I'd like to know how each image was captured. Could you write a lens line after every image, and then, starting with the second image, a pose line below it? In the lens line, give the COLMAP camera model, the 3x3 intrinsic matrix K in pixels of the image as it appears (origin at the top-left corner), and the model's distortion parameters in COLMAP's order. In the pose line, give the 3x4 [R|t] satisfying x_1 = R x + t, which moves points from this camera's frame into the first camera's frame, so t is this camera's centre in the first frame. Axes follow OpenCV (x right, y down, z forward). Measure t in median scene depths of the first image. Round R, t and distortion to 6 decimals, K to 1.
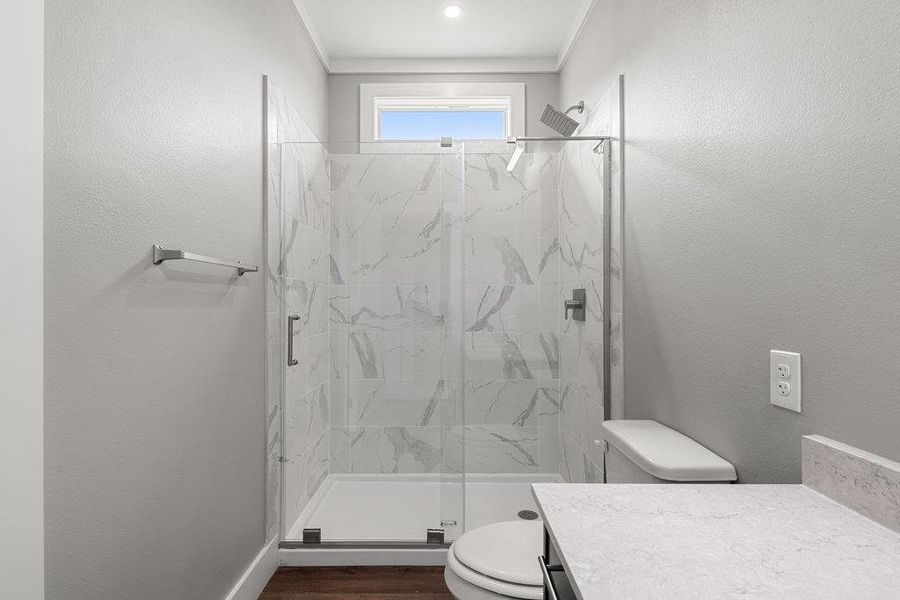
lens RADIAL K [[416.0, 0, 466.2], [0, 416.0, 299.9], [0, 0, 1]] dist [-0.000866, -0.000953]
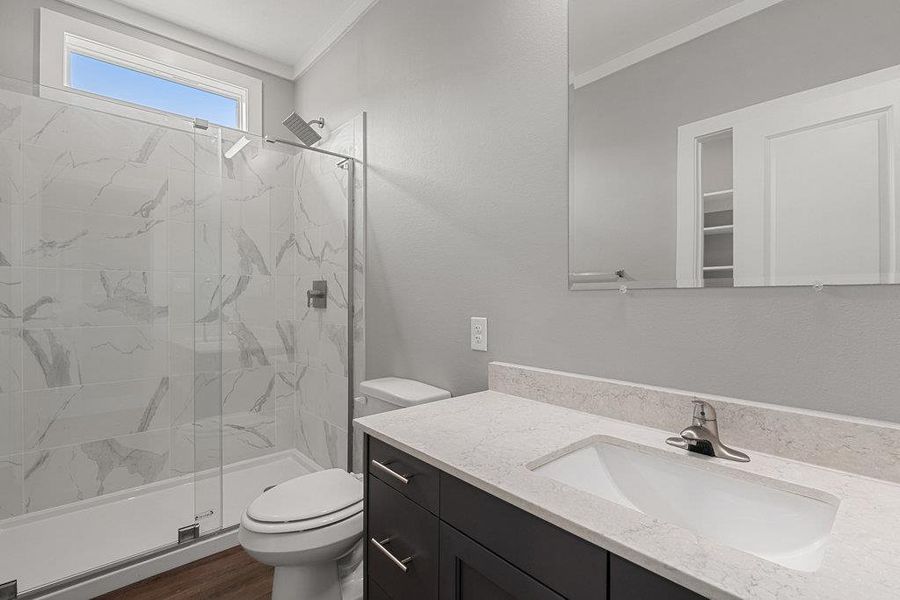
lens RADIAL K [[407.0, 0, 451.8], [0, 407.0, 301.4], [0, 0, 1]] dist [0.014986, -0.012442]
pose [[0.739403, -0.004479, 0.673249, -0.208288], [-0.002858, 0.999948, 0.009791, 0.018021], [-0.673258, -0.009163, 0.739351, -0.081123]]
